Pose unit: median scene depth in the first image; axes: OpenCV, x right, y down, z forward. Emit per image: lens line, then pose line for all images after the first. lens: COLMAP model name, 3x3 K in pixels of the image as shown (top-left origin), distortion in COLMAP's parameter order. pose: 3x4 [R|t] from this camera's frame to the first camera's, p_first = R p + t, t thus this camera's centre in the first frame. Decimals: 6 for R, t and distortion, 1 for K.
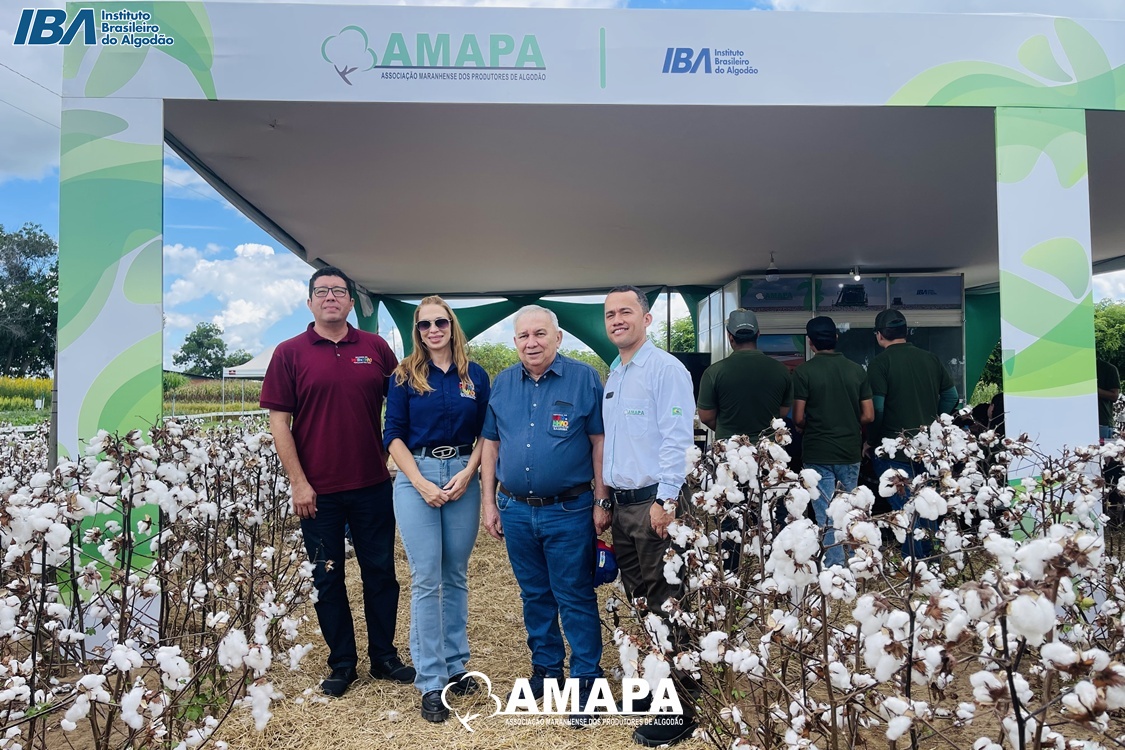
lens RADIAL K [[851.8, 0, 563.2], [0, 851.8, 325.9], [0, 0, 1]] dist [0.066984, -0.096939]
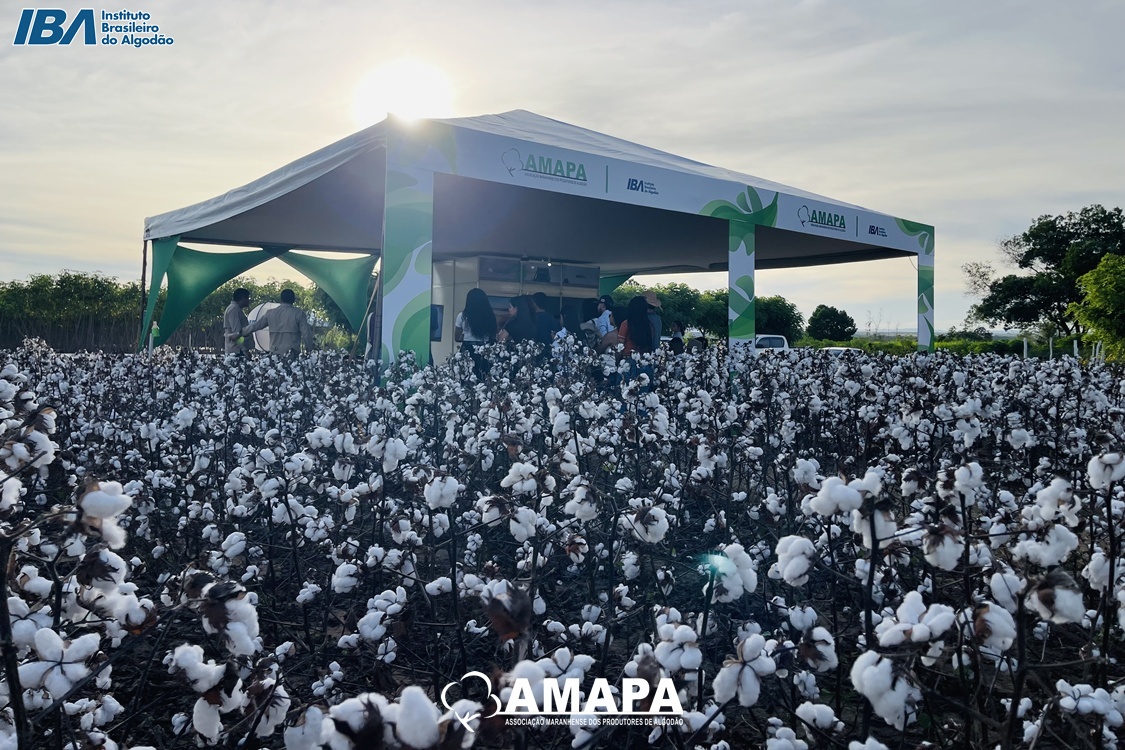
lens RADIAL K [[851.8, 0, 563.2], [0, 851.8, 325.9], [0, 0, 1]] dist [0.066984, -0.096939]
pose [[0.823996, 0.046620, 0.564674, -1.283840], [-0.081187, 0.996040, 0.036238, -0.005147], [-0.560748, -0.075704, 0.824518, -0.793665]]
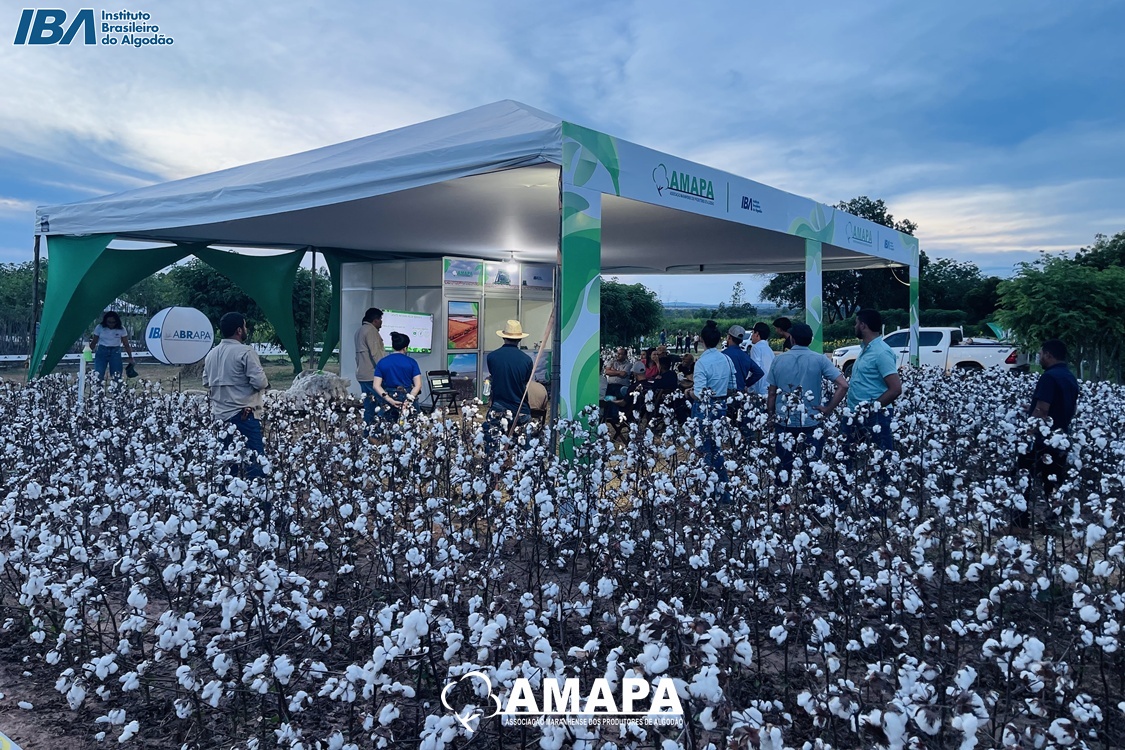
lens RADIAL K [[851.8, 0, 563.2], [0, 851.8, 325.9], [0, 0, 1]] dist [0.066984, -0.096939]
pose [[0.654515, 0.019909, 0.755787, -1.715465], [-0.085739, 0.995159, 0.048036, -0.077664], [-0.751172, -0.096240, 0.653053, -0.045032]]
